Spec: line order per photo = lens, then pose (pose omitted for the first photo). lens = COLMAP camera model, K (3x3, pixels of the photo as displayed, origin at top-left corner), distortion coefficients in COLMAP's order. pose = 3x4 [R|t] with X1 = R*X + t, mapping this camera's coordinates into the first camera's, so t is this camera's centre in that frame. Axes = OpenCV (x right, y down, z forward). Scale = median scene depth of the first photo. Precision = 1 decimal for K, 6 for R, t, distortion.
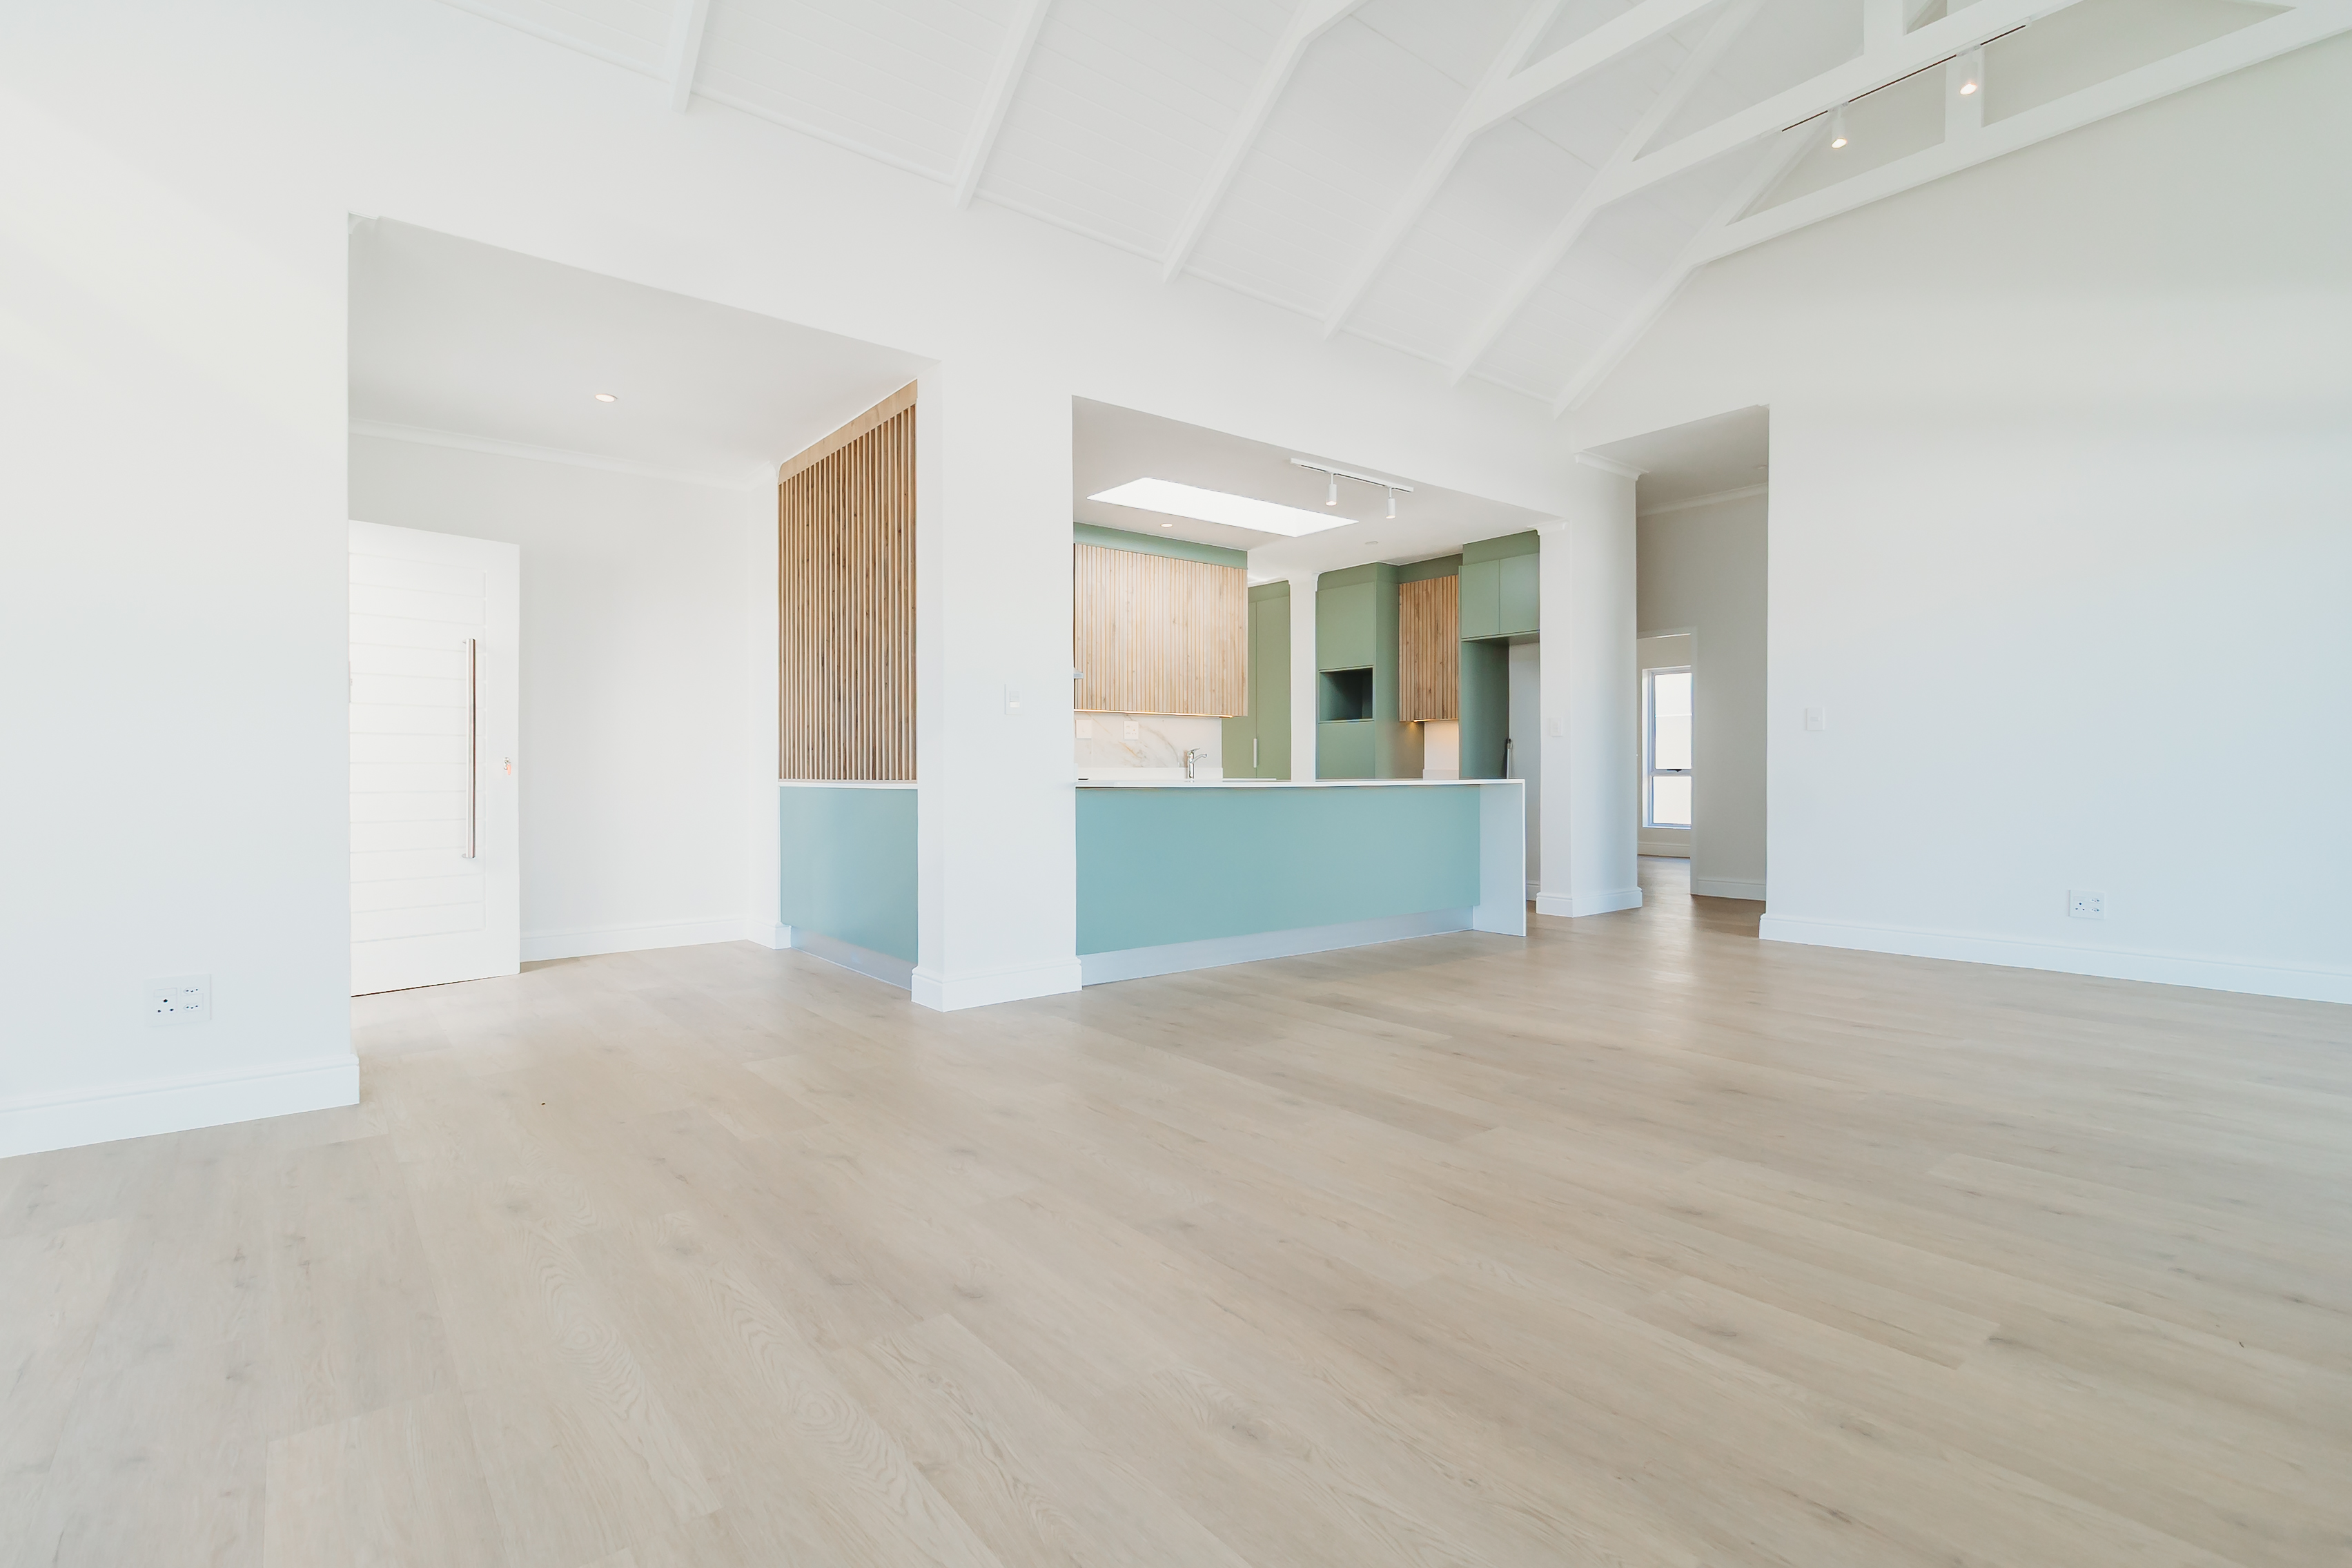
lens RADIAL K [[1085.9, 0, 1154.4], [0, 1085.9, 786.5], [0, 0, 1]] dist [0.003493, -0.000752]
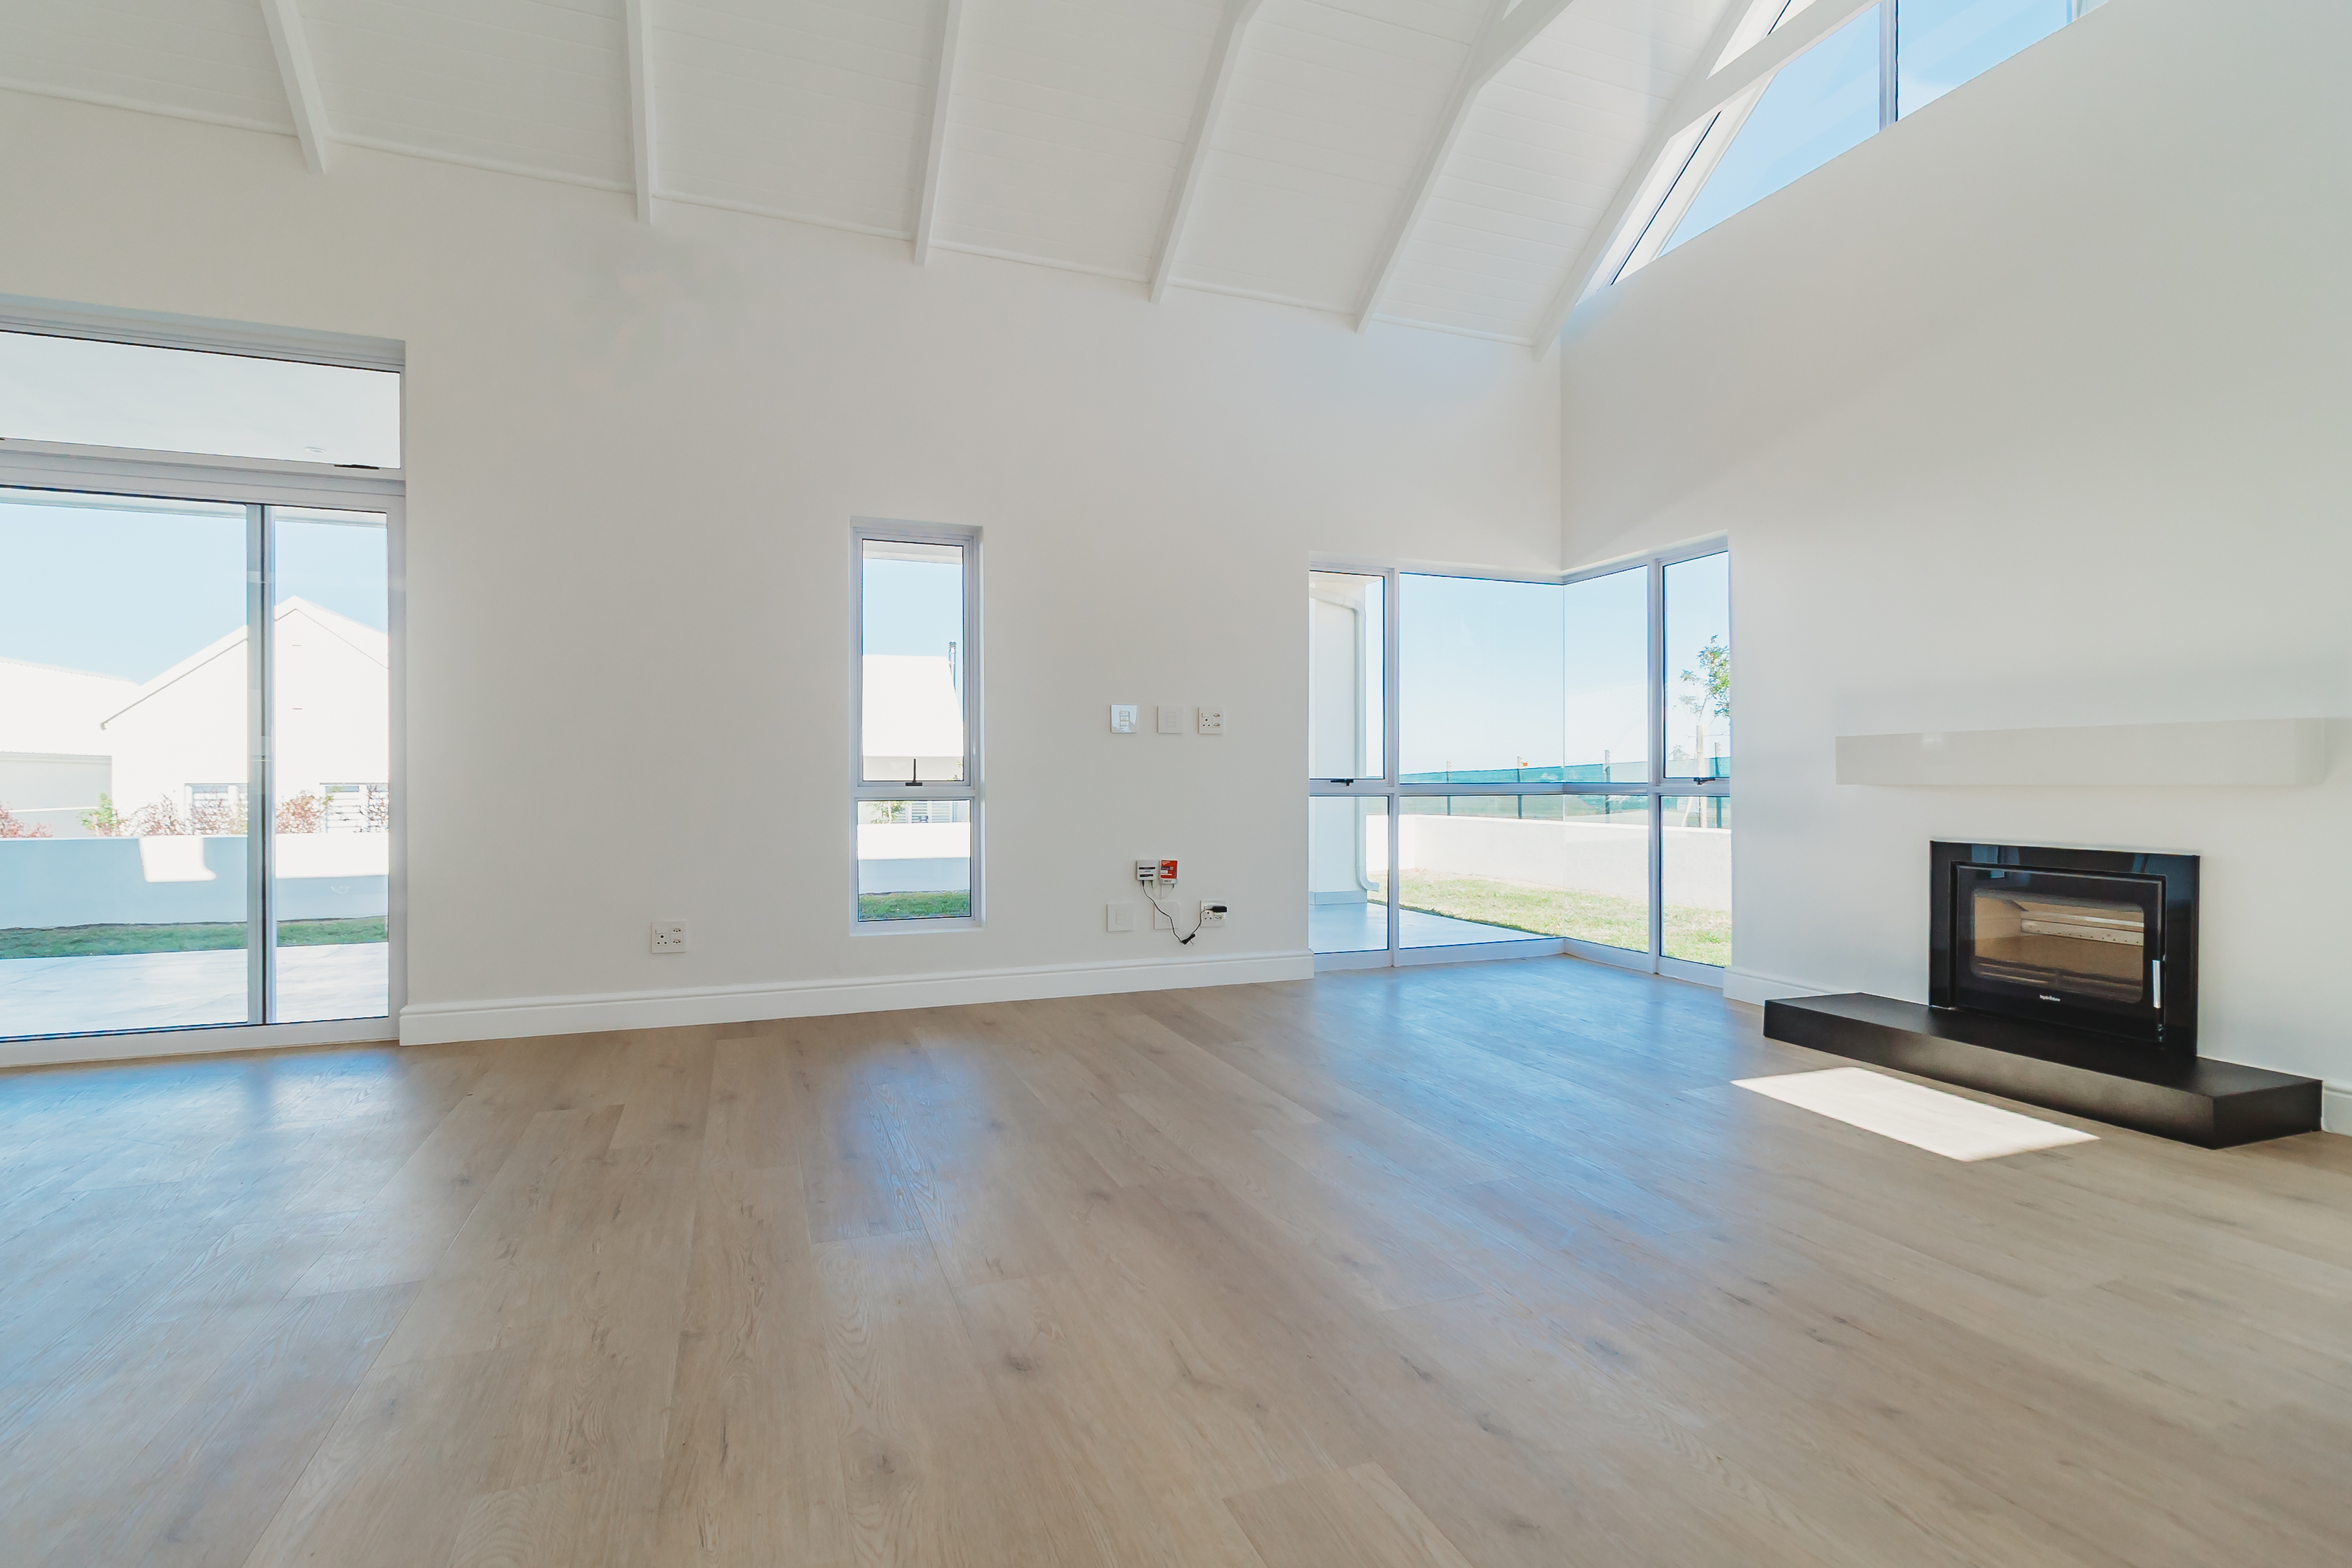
lens RADIAL K [[1085.9, 0, 1154.4], [0, 1085.9, 786.5], [0, 0, 1]] dist [0.003493, -0.000752]
pose [[-0.951058, 0.000821, 0.309011, -0.161704], [0.007746, 0.999746, 0.021184, -0.009822], [-0.308915, 0.022541, -0.950823, 0.564296]]
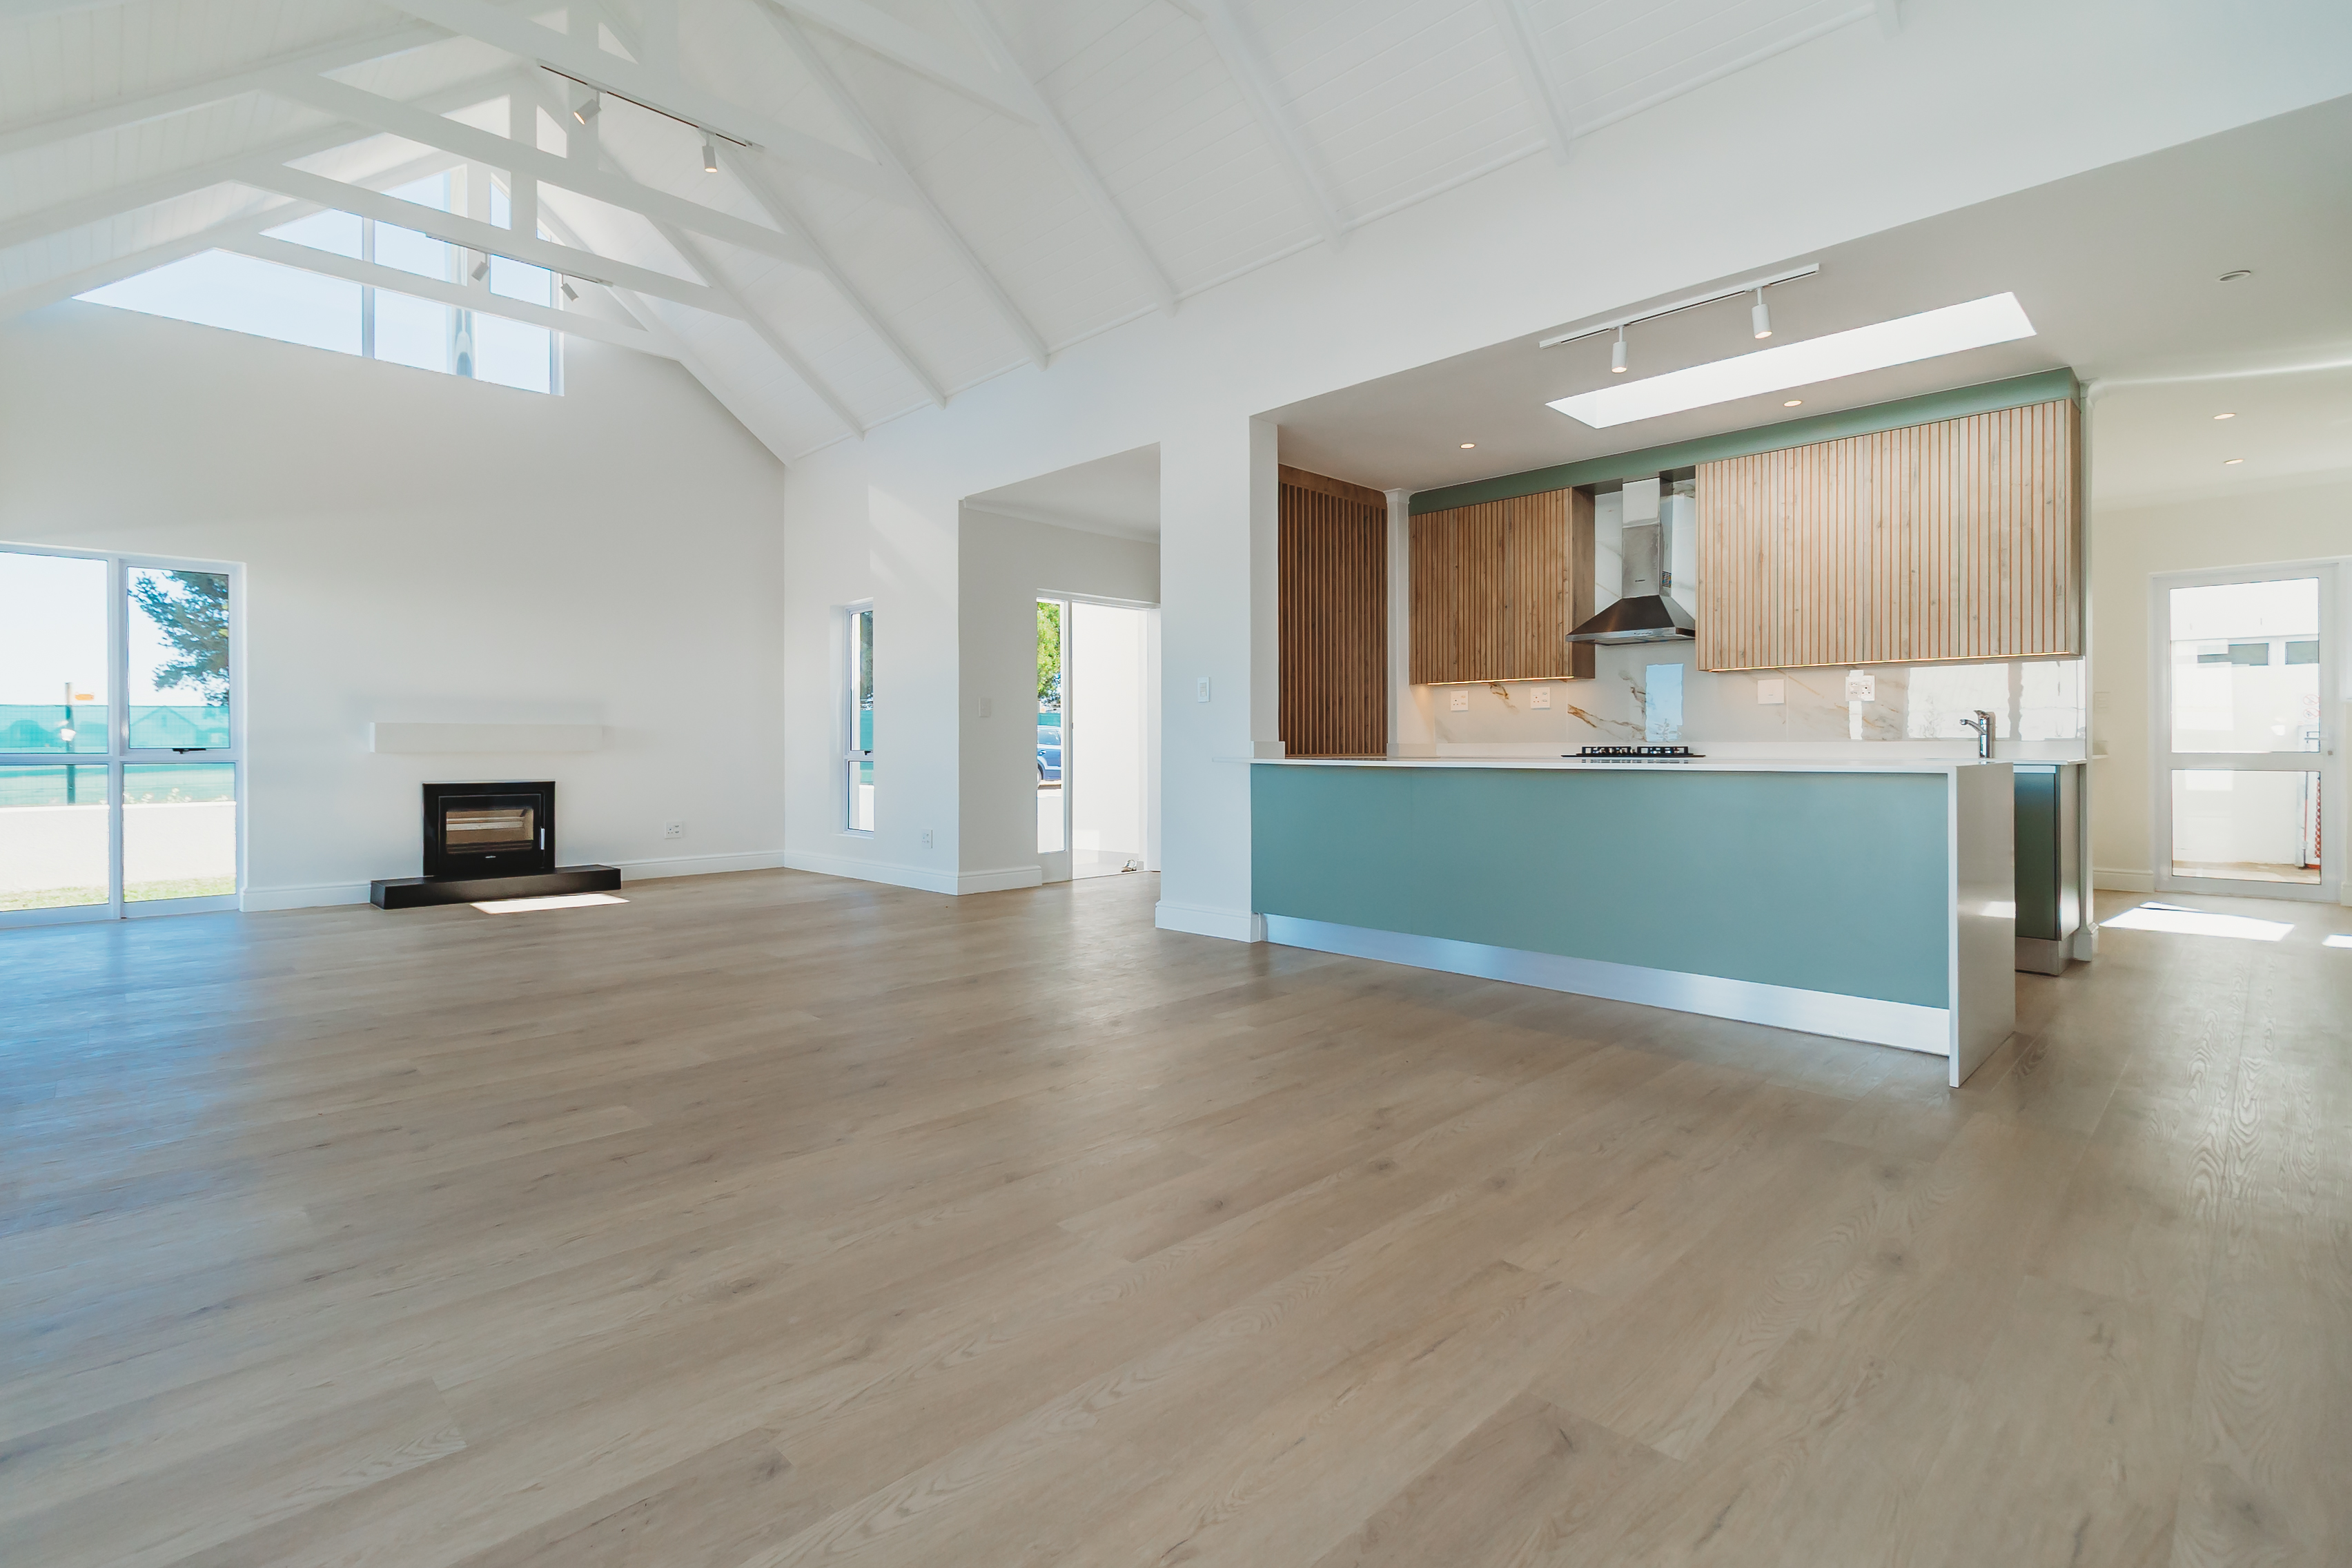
lens RADIAL K [[1104.5, 0, 1176.3], [0, 1104.5, 749.2], [0, 0, 1]] dist [-0.000111, 0.000253]
pose [[0.114543, 0.002051, -0.993416, 0.645898], [-0.012268, 0.999925, 0.000650, -0.007625], [0.993343, 0.012112, 0.114559, 0.483804]]
